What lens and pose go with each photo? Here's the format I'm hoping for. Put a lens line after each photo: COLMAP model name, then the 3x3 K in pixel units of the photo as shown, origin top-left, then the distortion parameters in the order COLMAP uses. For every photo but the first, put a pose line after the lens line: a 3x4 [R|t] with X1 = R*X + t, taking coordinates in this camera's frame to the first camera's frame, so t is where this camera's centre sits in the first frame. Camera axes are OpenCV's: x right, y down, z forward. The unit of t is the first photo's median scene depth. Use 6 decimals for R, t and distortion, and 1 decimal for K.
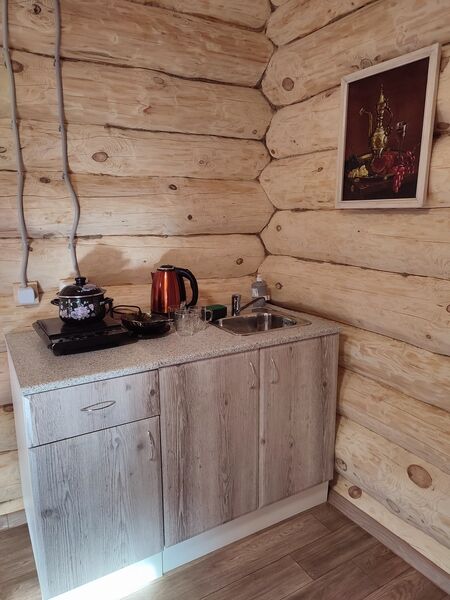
lens RADIAL K [[433.8, 0, 225.0], [0, 433.8, 300.0], [0, 0, 1]] dist [-0.003588, -0.000766]
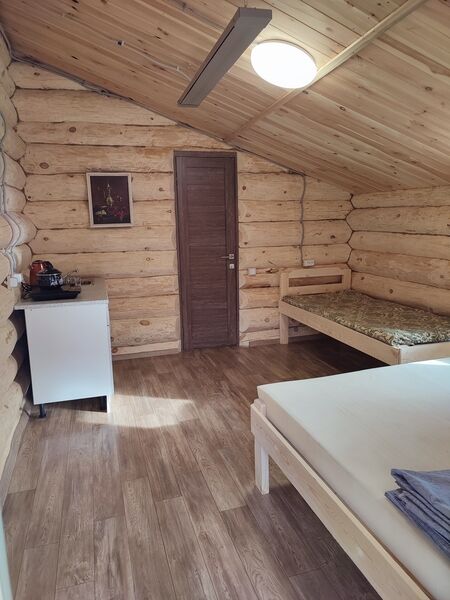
lens RADIAL K [[433.8, 0, 225.0], [0, 433.8, 300.0], [0, 0, 1]] dist [-0.003588, -0.000766]
pose [[0.223872, -0.180462, 0.957766, -1.940408], [0.215969, 0.967463, 0.131807, 0.010781], [-0.950389, 0.177340, 0.255562, -0.201469]]
